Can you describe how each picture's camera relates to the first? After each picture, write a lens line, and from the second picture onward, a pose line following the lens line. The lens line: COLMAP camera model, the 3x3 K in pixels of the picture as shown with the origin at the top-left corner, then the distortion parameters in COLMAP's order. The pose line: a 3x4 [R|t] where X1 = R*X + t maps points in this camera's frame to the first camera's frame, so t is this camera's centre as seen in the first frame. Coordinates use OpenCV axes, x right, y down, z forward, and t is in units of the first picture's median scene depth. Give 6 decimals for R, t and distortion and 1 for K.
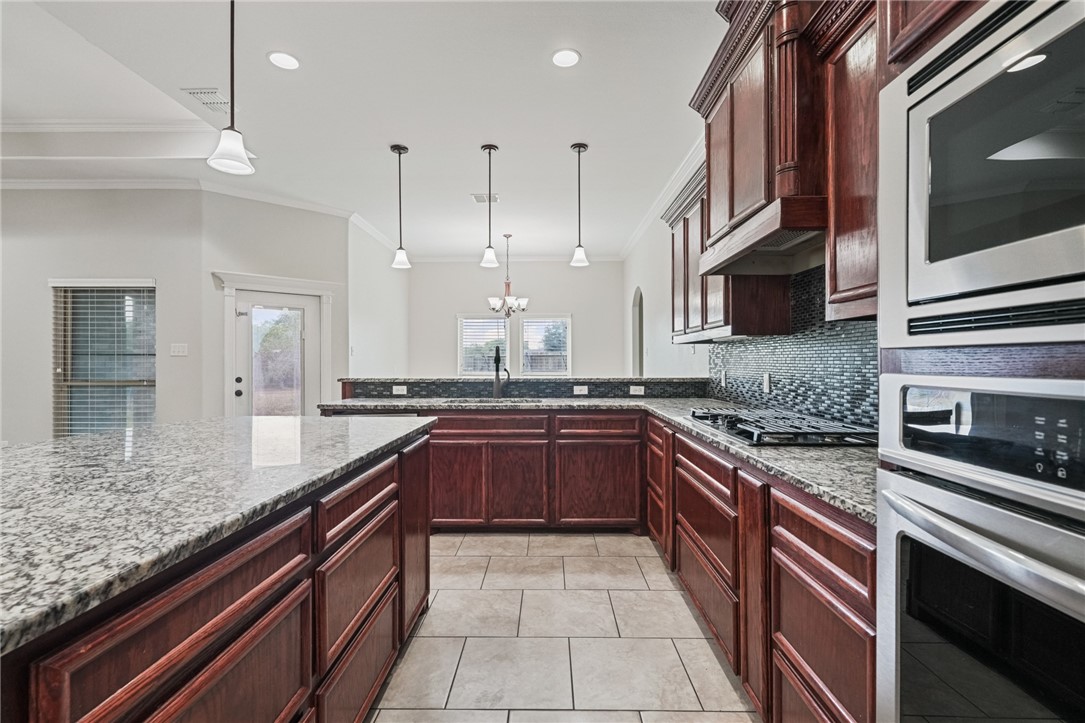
lens RADIAL K [[482.6, 0, 556.7], [0, 482.6, 355.8], [0, 0, 1]] dist [-0.000311, -0.000466]
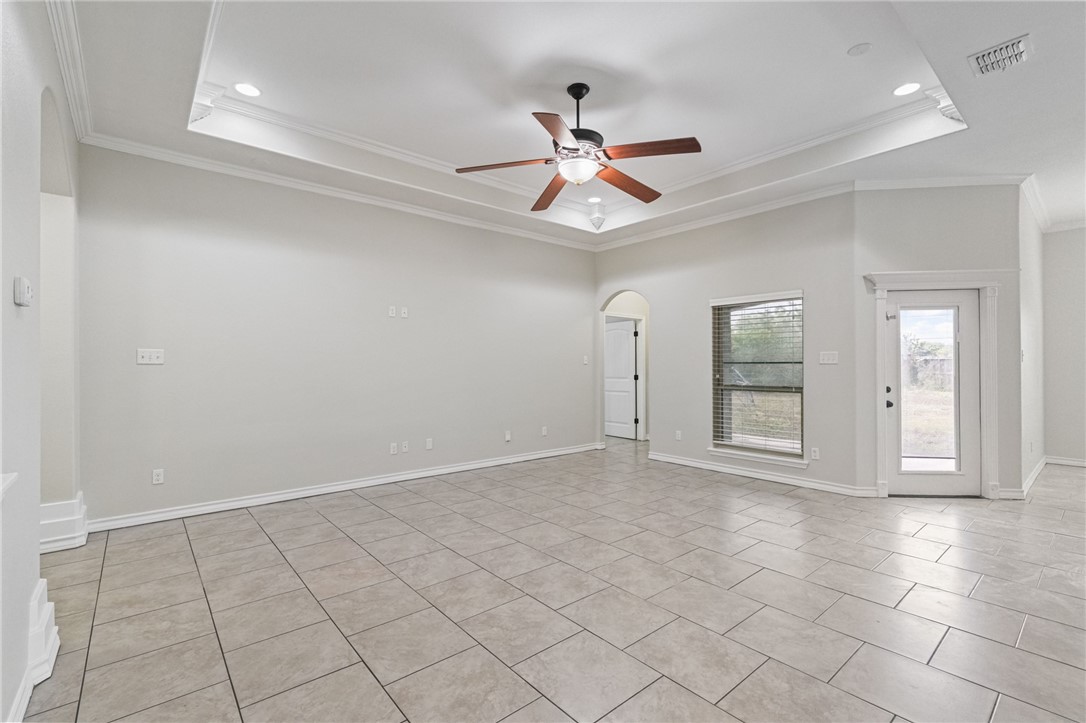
lens RADIAL K [[483.0, 0, 547.3], [0, 483.0, 364.2], [0, 0, 1]] dist [-0.000311, -0.000466]
pose [[0.642017, 0.000175, -0.766691, -0.407408], [0.008453, 0.999938, 0.007307, -0.012094], [0.766644, -0.011172, 0.641975, -0.090732]]
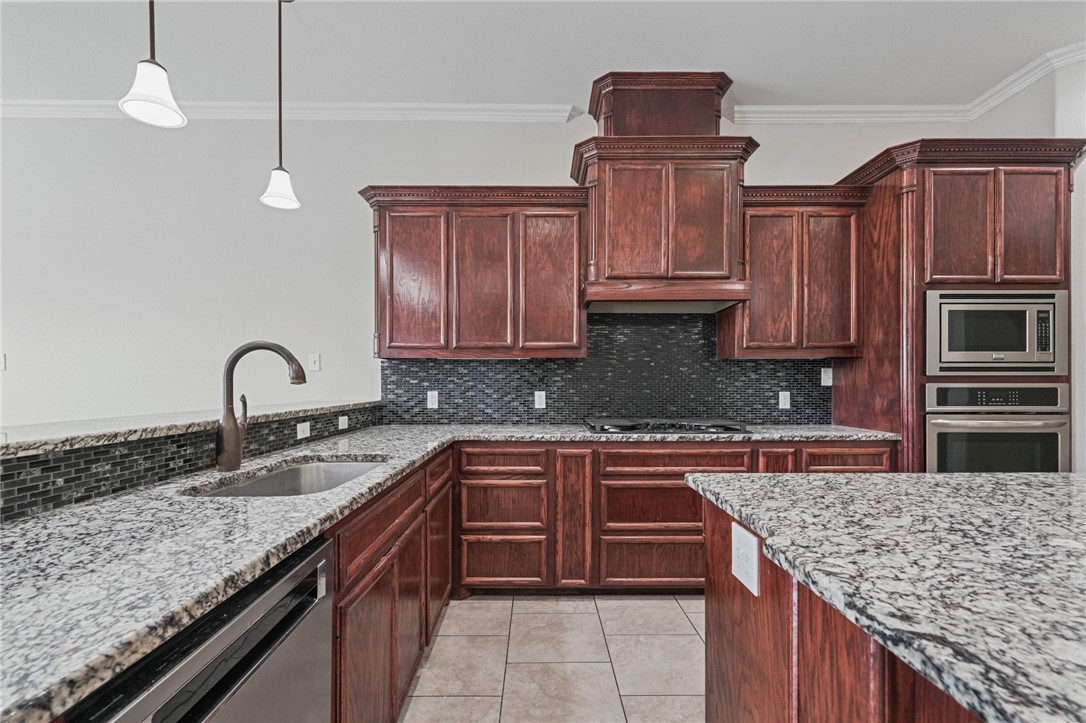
lens RADIAL K [[483.0, 0, 539.0], [0, 483.0, 388.3], [0, 0, 1]] dist [-0.000311, -0.000466]
pose [[0.010921, -0.010165, 0.999889, -0.433178], [-0.010436, 0.999893, 0.010279, 0.010948], [-0.999886, -0.010547, 0.010813, 0.614606]]
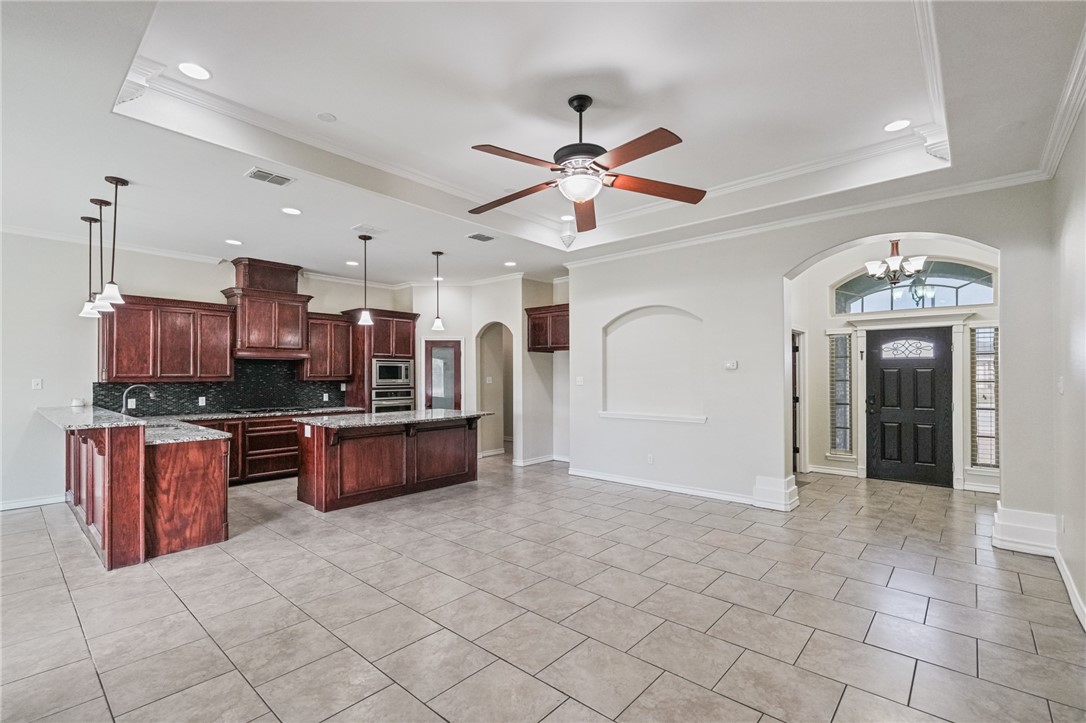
lens RADIAL K [[483.0, 0, 544.9], [0, 483.0, 372.6], [0, 0, 1]] dist [-0.000311, -0.000466]
pose [[-0.742087, 0.007740, 0.670258, -1.387700], [-0.003822, 0.999868, -0.015778, -0.029196], [-0.670292, -0.014270, -0.741960, 0.989106]]
